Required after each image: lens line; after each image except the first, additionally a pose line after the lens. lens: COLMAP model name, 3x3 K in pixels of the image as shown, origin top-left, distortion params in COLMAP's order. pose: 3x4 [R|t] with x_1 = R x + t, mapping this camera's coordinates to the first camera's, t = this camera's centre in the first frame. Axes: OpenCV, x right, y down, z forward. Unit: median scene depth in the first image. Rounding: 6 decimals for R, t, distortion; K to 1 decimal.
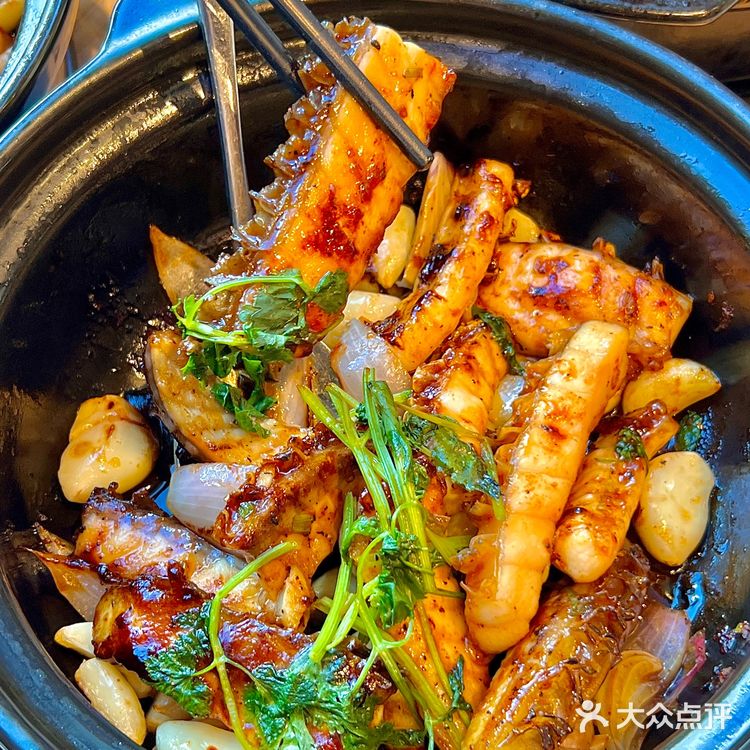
lens RADIAL K [[1538.5, 0, 375.0], [0, 1538.5, 375.0], [0, 0, 1]] dist [0.383815, -2.073555]
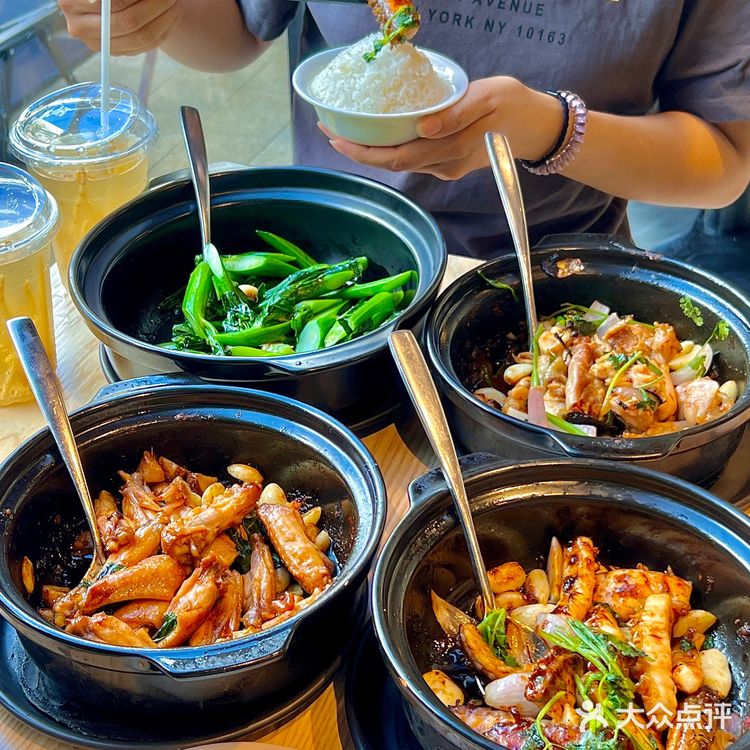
lens RADIAL K [[1628.7, 0, 300.8], [0, 1628.7, 375.7], [0, 0, 1]] dist [0.023112, -0.006010]
pose [[0.979069, -0.140494, 0.147260, -0.609753], [0.188175, 0.900546, -0.391927, 0.475123], [-0.077551, 0.411434, 0.908134, -1.090446]]
